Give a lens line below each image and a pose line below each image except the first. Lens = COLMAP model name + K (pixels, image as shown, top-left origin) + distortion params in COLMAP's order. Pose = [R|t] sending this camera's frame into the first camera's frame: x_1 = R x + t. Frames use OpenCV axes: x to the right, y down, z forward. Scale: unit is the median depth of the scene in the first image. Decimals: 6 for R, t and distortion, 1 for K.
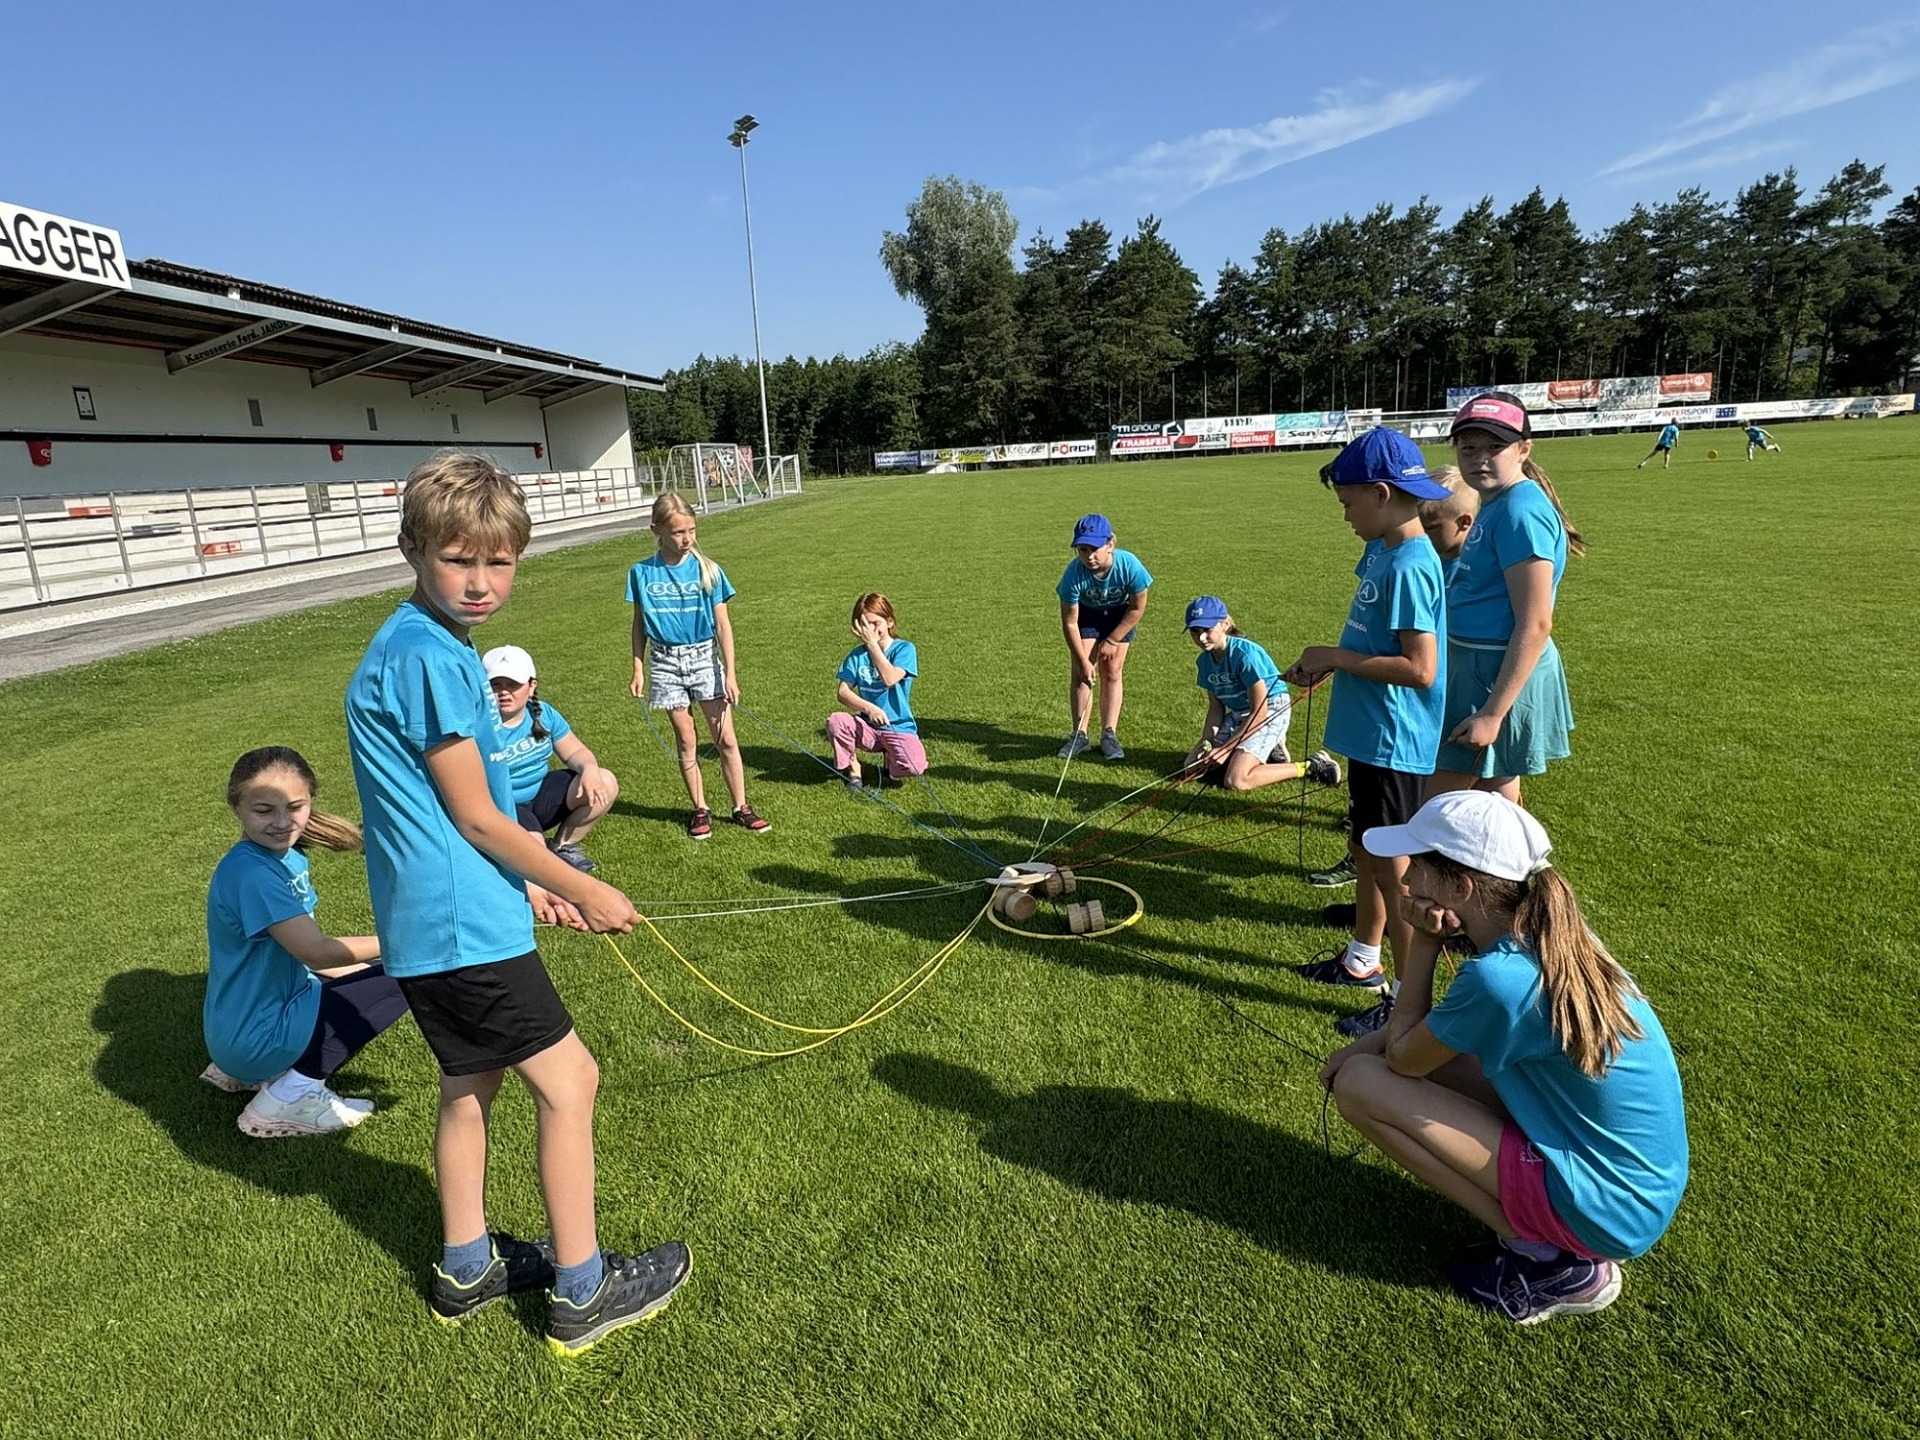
lens RADIAL K [[1101.9, 0, 950.3], [0, 1101.9, 724.2], [0, 0, 1]] dist [0.008691, -0.005346]
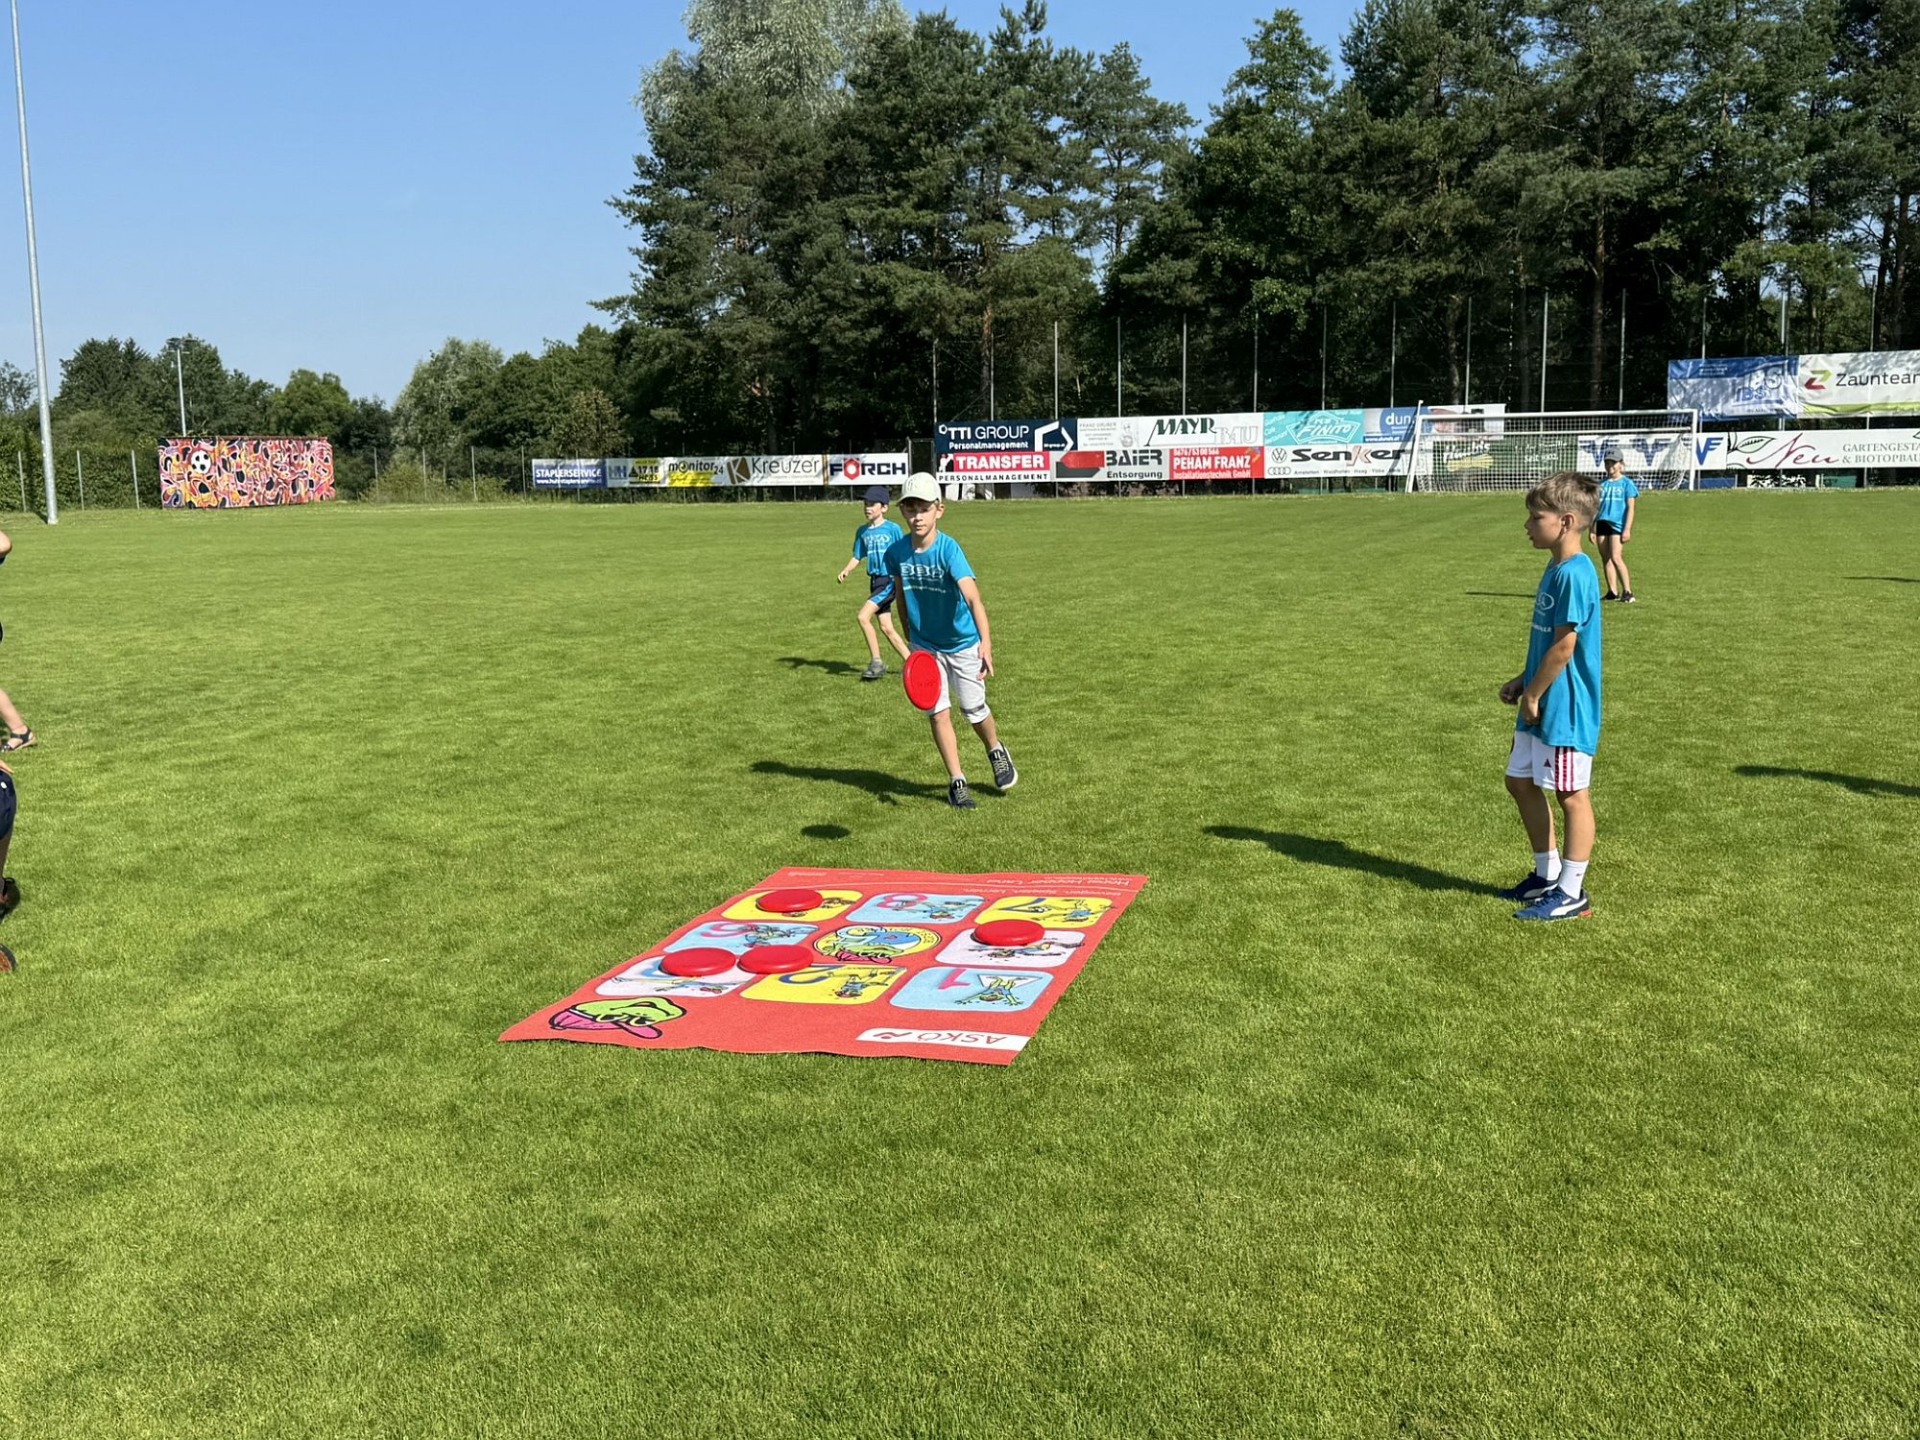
lens RADIAL K [[1846.4, 0, 987.3], [0, 1846.4, 733.0], [0, 0, 1]] dist [0.073053, 0.000000]
pose [[0.927333, 0.090491, -0.363131, 0.478128], [-0.118766, 0.991327, -0.056258, -0.091216], [0.354891, 0.095297, 0.930038, 0.254651]]
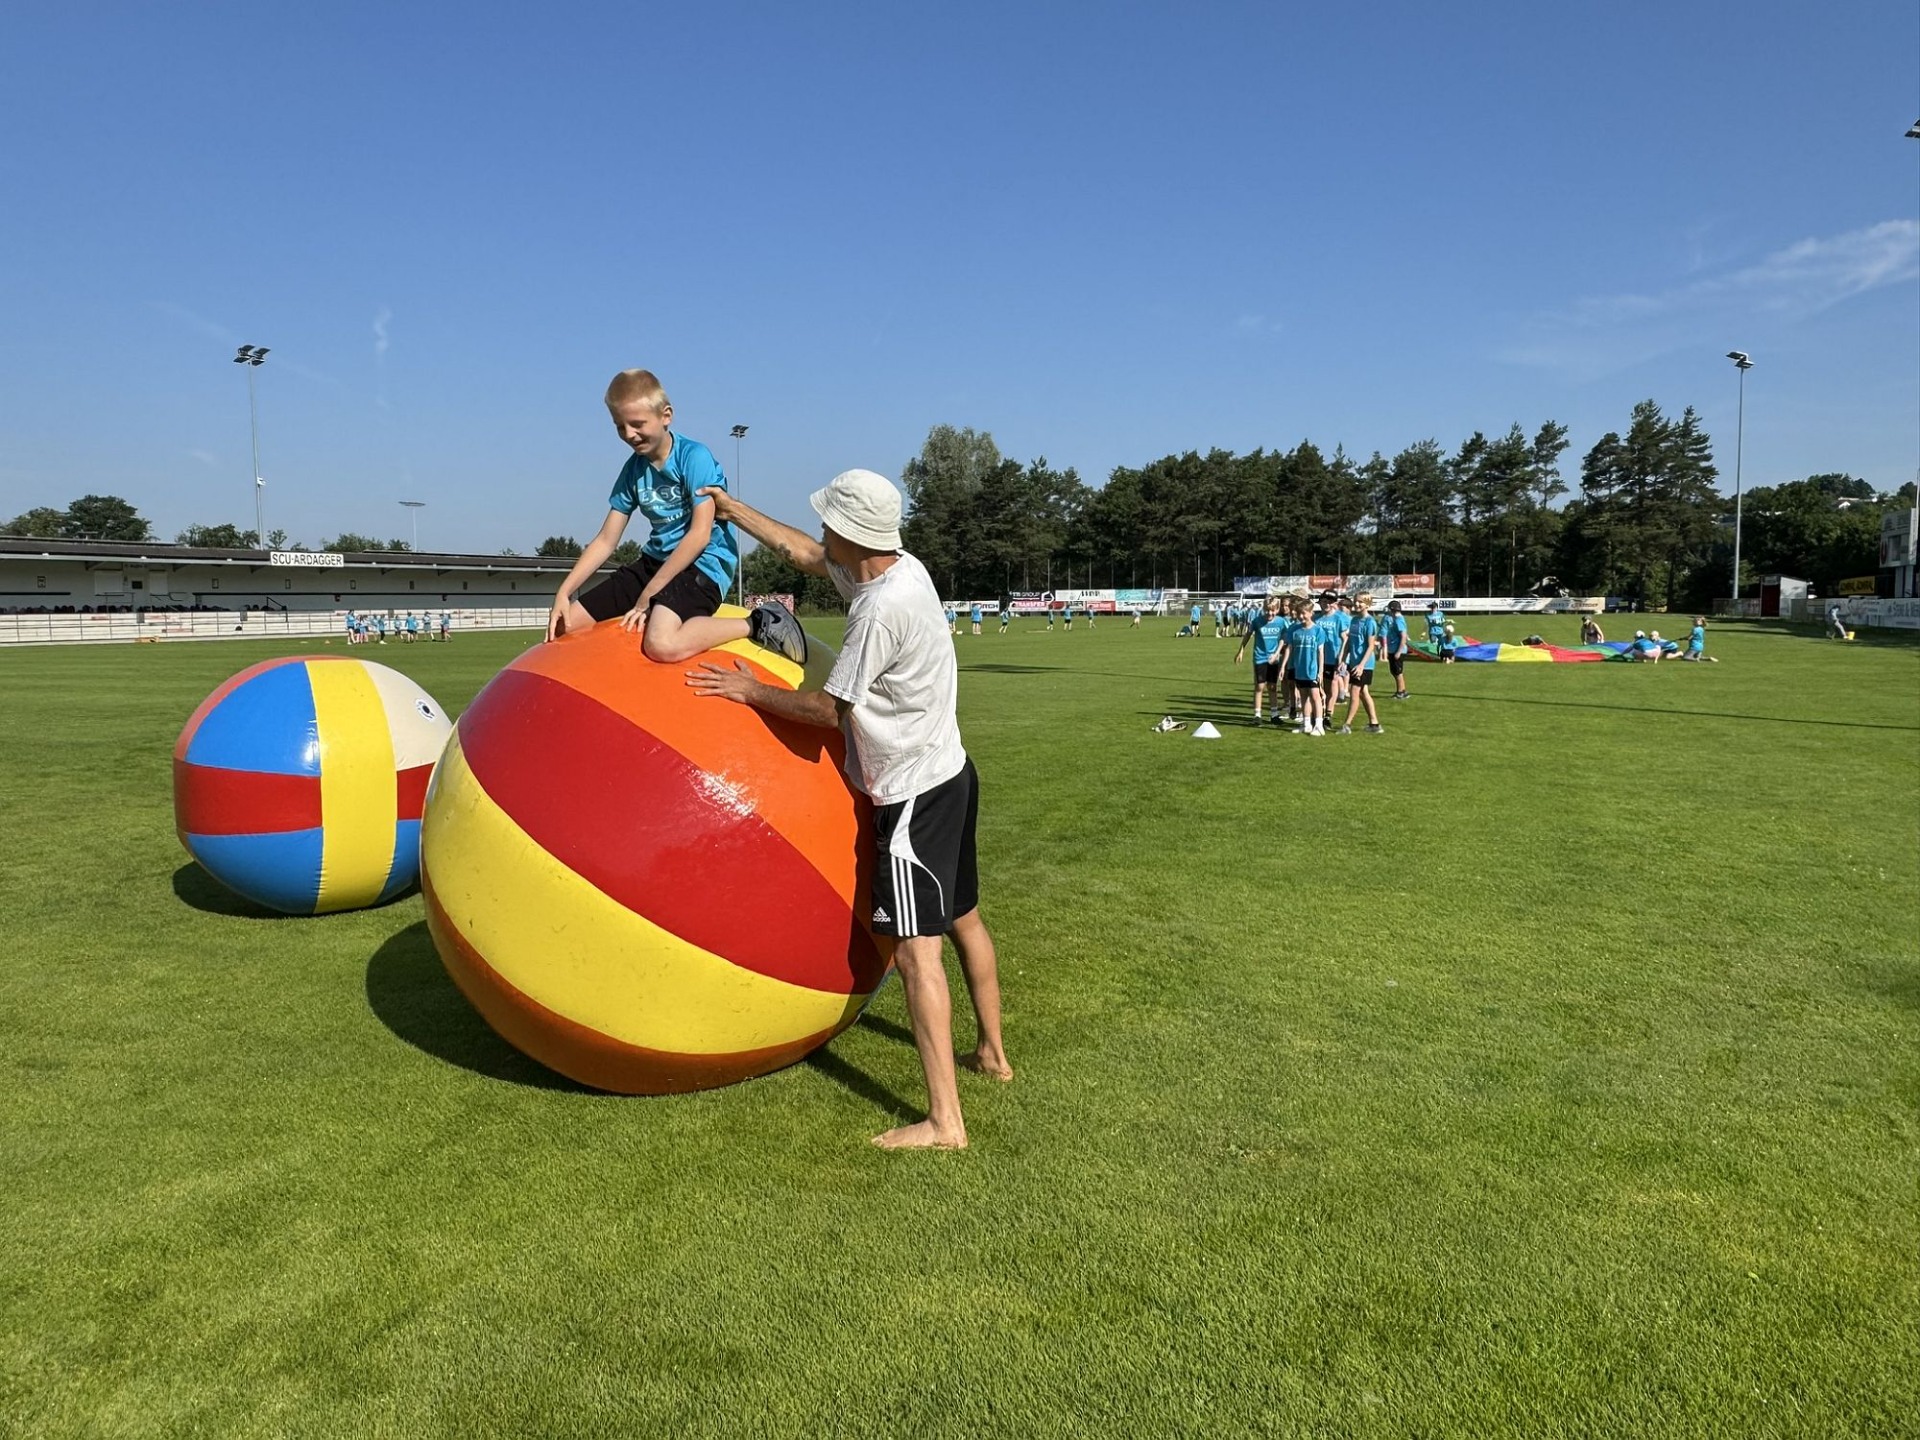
lens RADIAL K [[1253.1, 0, 996.8], [0, 1253.1, 700.8], [0, 0, 1]] dist [-0.009835, 0.000686]
pose [[0.924197, 0.077301, -0.374011, 0.770391], [-0.131697, 0.983741, -0.122109, 0.080097], [0.358490, 0.162108, 0.919351, -0.527166]]
